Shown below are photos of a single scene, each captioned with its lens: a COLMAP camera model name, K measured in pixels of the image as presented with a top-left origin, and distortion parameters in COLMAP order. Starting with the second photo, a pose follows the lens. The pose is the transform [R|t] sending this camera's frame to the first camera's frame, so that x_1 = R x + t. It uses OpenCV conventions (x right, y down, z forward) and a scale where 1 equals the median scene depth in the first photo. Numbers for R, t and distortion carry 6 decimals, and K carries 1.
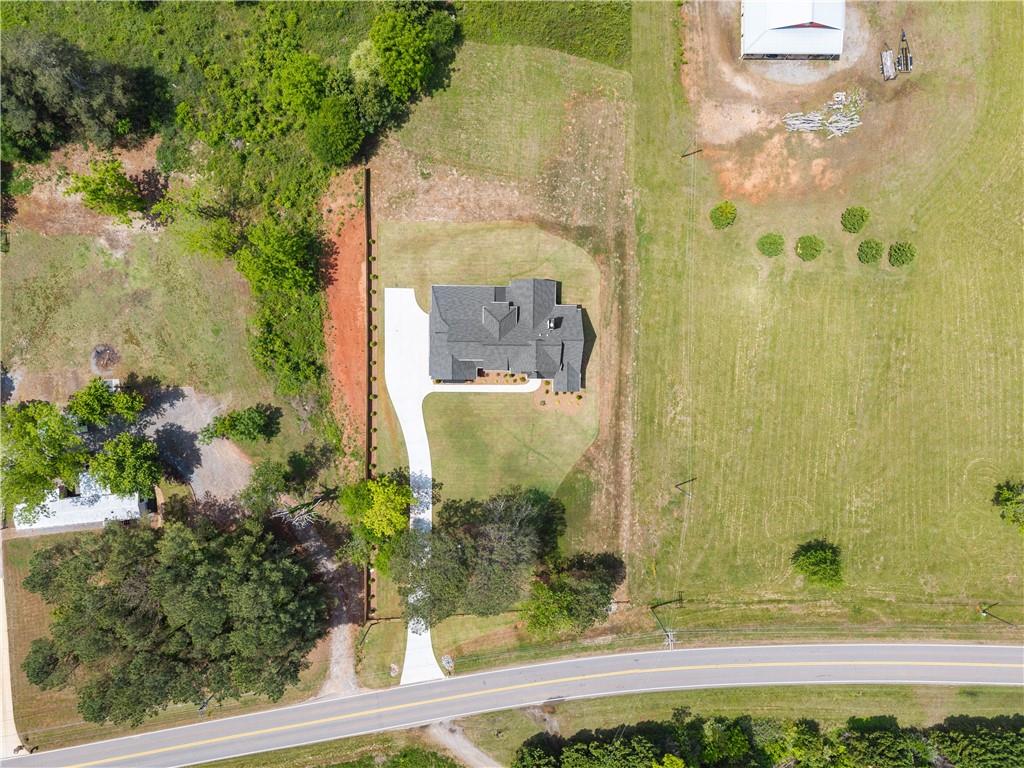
lens RADIAL K [[679.7, 0, 508.7], [0, 679.7, 383.5], [0, 0, 1]] dist [0.052215, -0.051307]
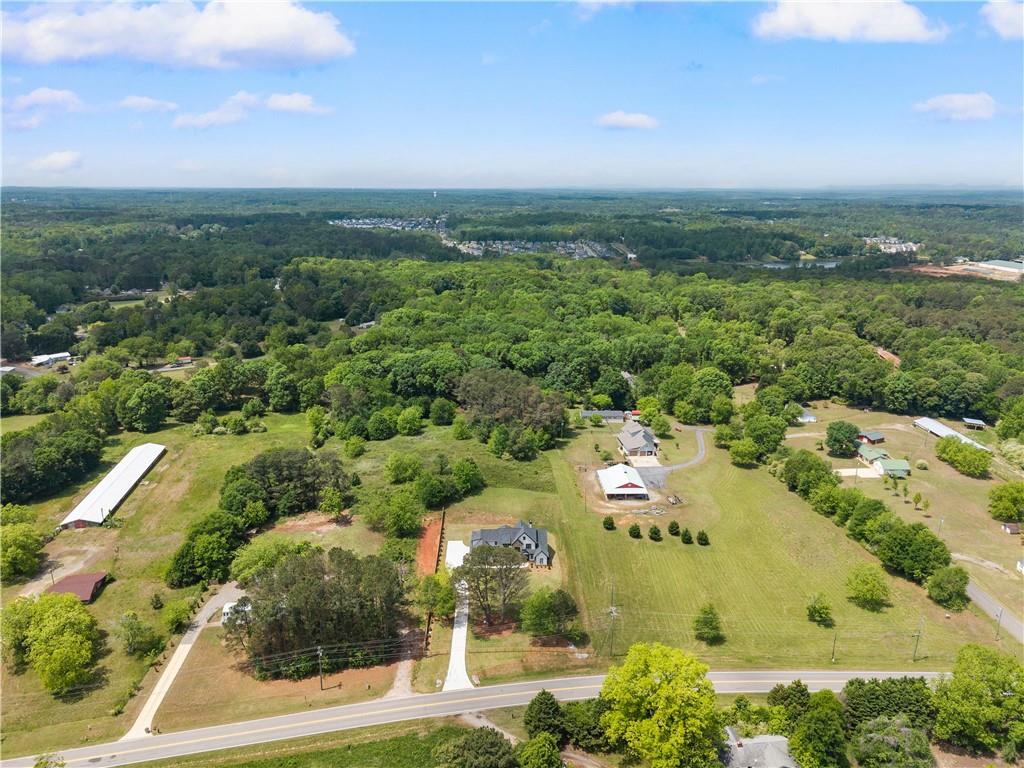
lens RADIAL K [[679.7, 0, 508.7], [0, 679.7, 383.5], [0, 0, 1]] dist [0.052215, -0.051307]
pose [[0.999468, -0.014194, 0.029363, -0.053814], [0.032089, 0.267140, -0.963123, 1.636854], [0.005826, 0.963553, 0.267453, 0.012488]]
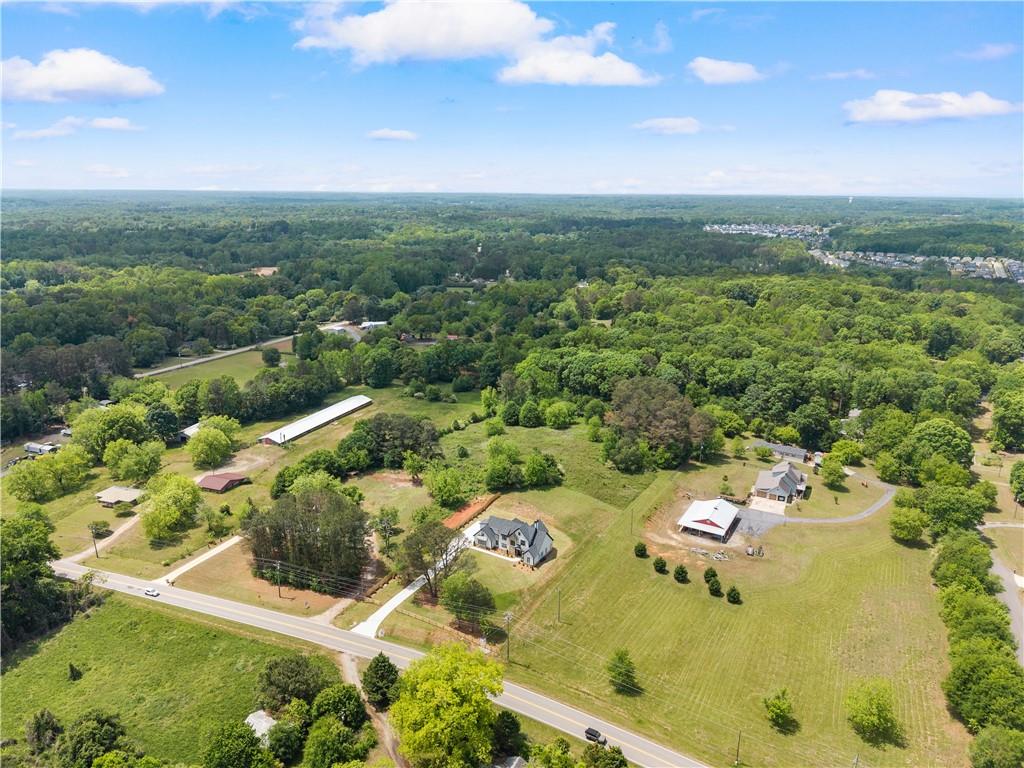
lens RADIAL K [[679.7, 0, 508.7], [0, 679.7, 383.5], [0, 0, 1]] dist [0.052215, -0.051307]
pose [[0.860113, 0.136298, -0.491557, 0.872316], [-0.510086, 0.221777, -0.831040, 1.454636], [-0.004253, 0.965525, 0.260277, 0.022700]]
